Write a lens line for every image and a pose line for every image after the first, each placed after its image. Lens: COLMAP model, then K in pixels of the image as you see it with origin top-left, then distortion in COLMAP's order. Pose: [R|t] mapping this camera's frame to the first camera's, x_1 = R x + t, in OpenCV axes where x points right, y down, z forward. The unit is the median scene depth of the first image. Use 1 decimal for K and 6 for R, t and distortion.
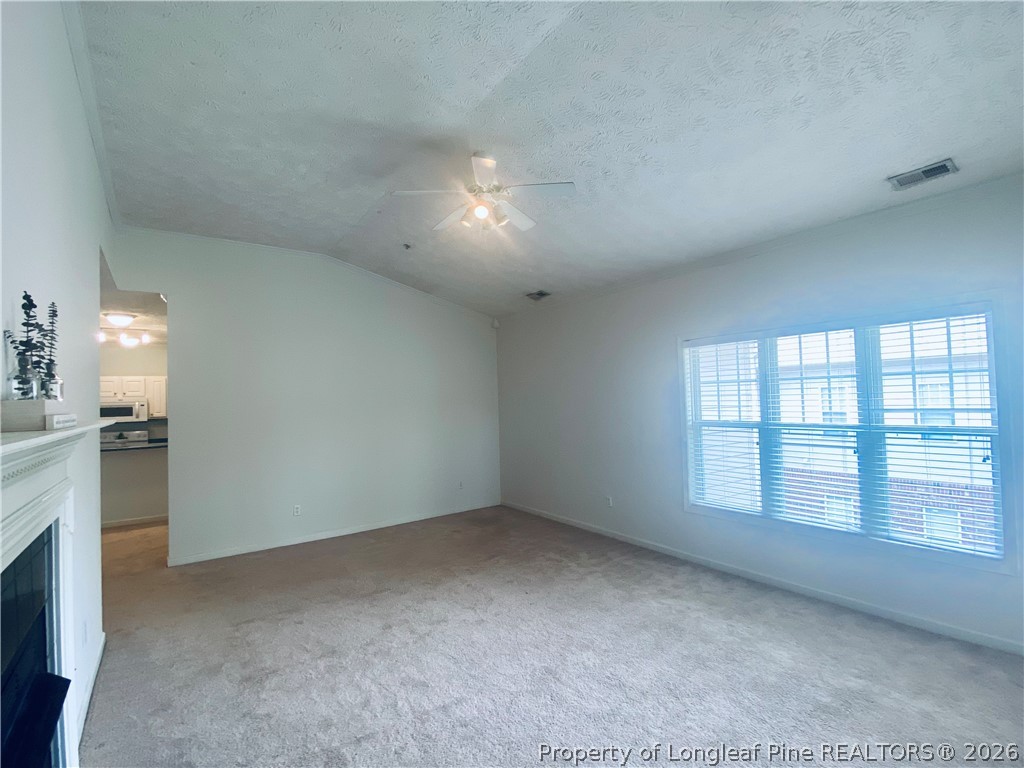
lens RADIAL K [[482.8, 0, 512.0], [0, 482.8, 384.0], [0, 0, 1]] dist [0.059544, -0.051174]
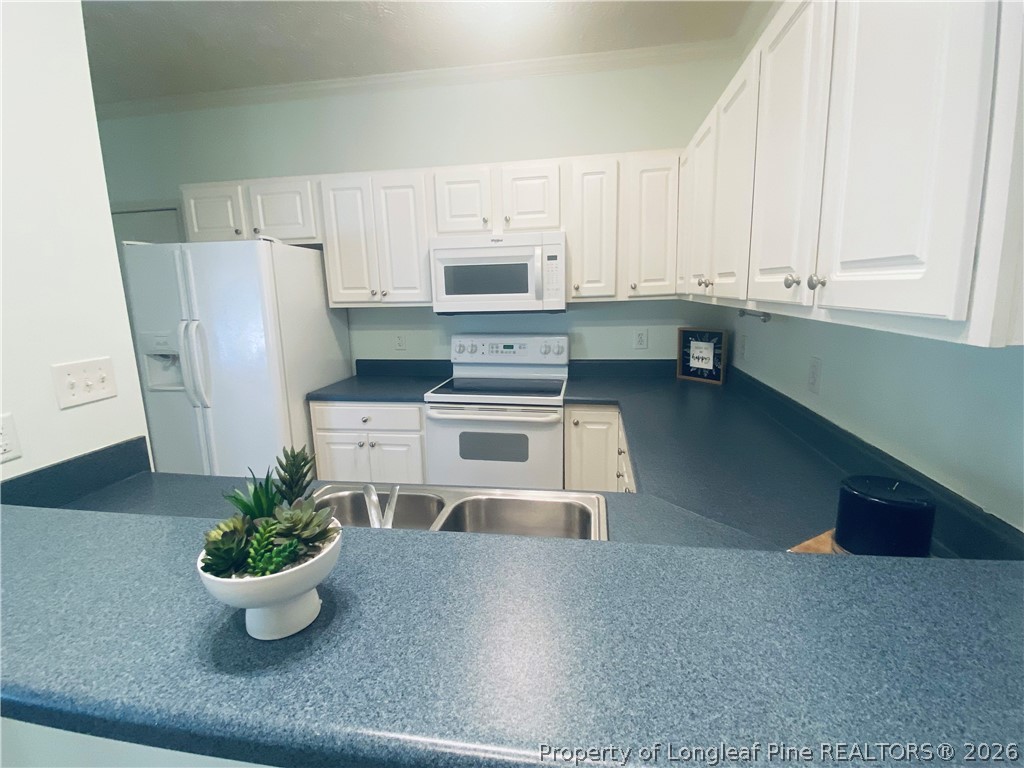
lens RADIAL K [[482.8, 0, 512.0], [0, 482.8, 384.0], [0, 0, 1]] dist [0.059544, -0.051174]
pose [[0.714563, 0.142799, -0.684841, -0.551526], [0.027974, 0.972330, 0.231932, 0.049527], [0.699011, -0.184888, 0.690797, 0.759165]]
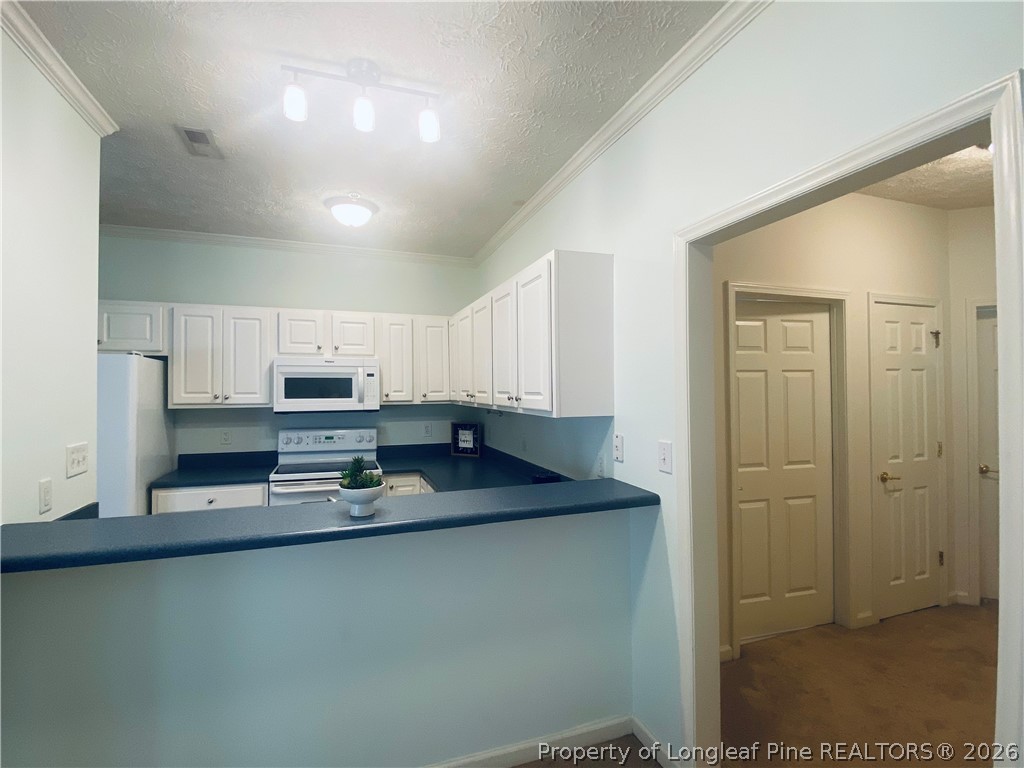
lens RADIAL K [[482.8, 0, 512.0], [0, 482.8, 384.0], [0, 0, 1]] dist [0.059544, -0.051174]
pose [[0.963649, 0.021422, -0.266312, -0.506129], [-0.014652, 0.999518, 0.027381, 0.037600], [0.266770, -0.022484, 0.963498, 0.601108]]
